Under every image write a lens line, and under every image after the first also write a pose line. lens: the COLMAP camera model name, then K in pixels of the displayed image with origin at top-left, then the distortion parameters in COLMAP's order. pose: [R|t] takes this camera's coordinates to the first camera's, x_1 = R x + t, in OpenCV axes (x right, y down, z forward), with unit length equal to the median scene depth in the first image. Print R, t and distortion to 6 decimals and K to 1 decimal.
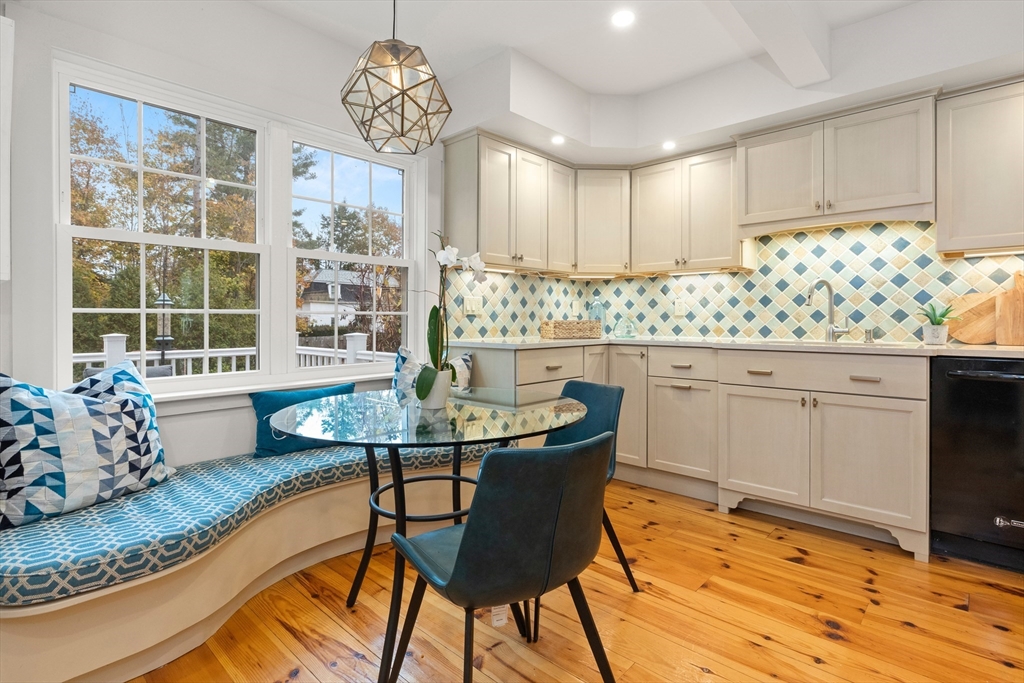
lens RADIAL K [[507.2, 0, 513.7], [0, 507.2, 320.9], [0, 0, 1]] dist [-0.000248, -0.000652]
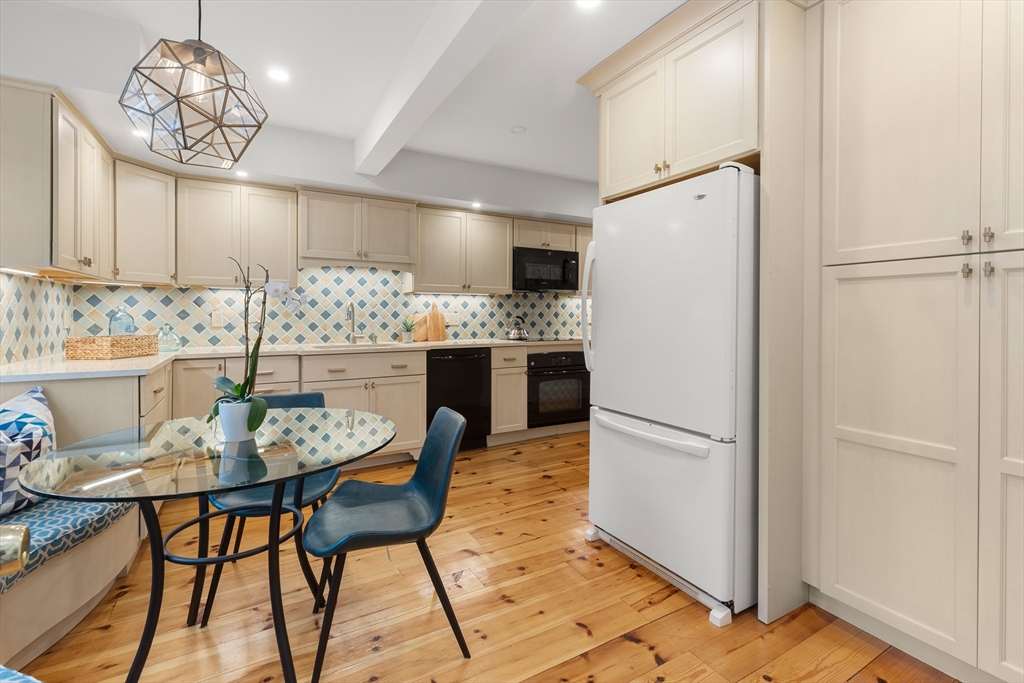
lens RADIAL K [[466.1, 0, 520.3], [0, 466.1, 325.9], [0, 0, 1]] dist [-0.001408, -0.000299]
pose [[0.292106, -0.022814, 0.956114, -0.568110], [-0.000262, 0.999713, 0.023934, -0.048340], [-0.956386, -0.007242, 0.292016, 0.149182]]
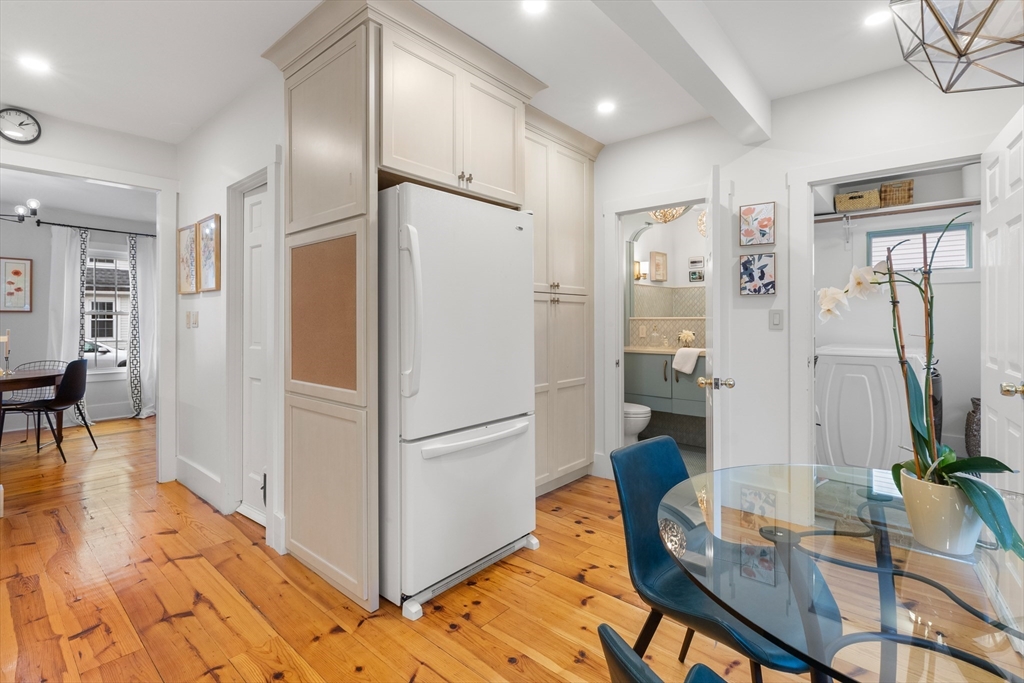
lens RADIAL K [[466.1, 0, 520.3], [0, 466.1, 325.9], [0, 0, 1]] dist [-0.001408, -0.000299]
pose [[-0.999458, 0.002439, -0.032836, 0.211437], [0.002047, 0.999926, 0.011987, -0.049779], [0.032863, 0.011914, -0.999389, 0.985989]]
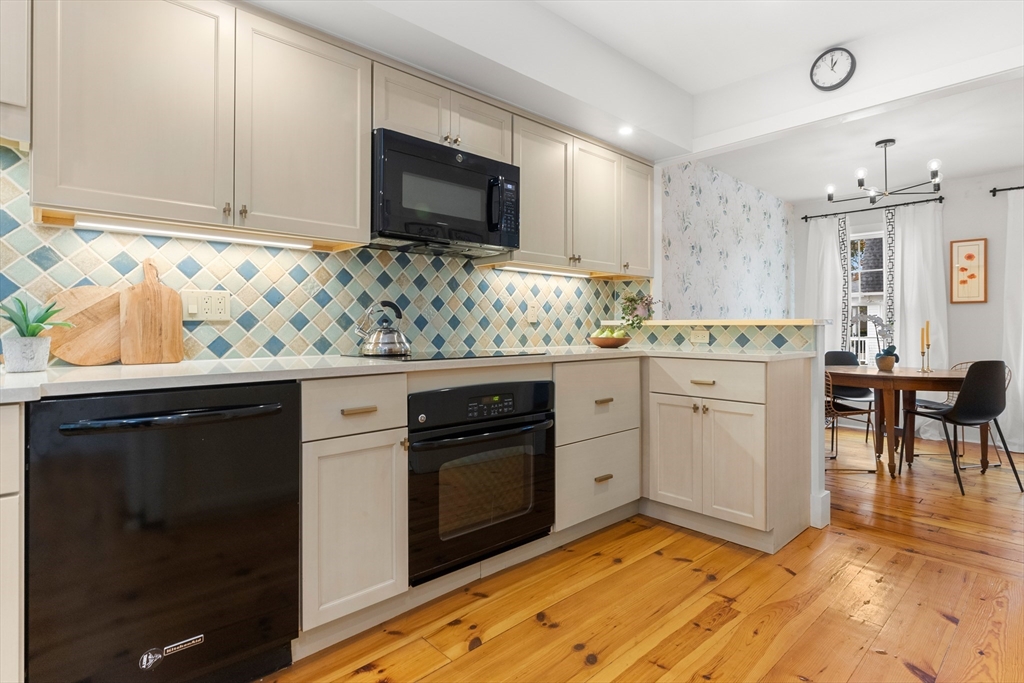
lens RADIAL K [[512.4, 0, 510.4], [0, 512.4, 325.9], [0, 0, 1]] dist [-0.001435, 0.000127]
pose [[0.085871, 0.001847, 0.996305, 0.298361], [0.001865, 0.999996, -0.002014, -0.001677], [-0.996305, 0.002031, 0.085867, 0.397951]]
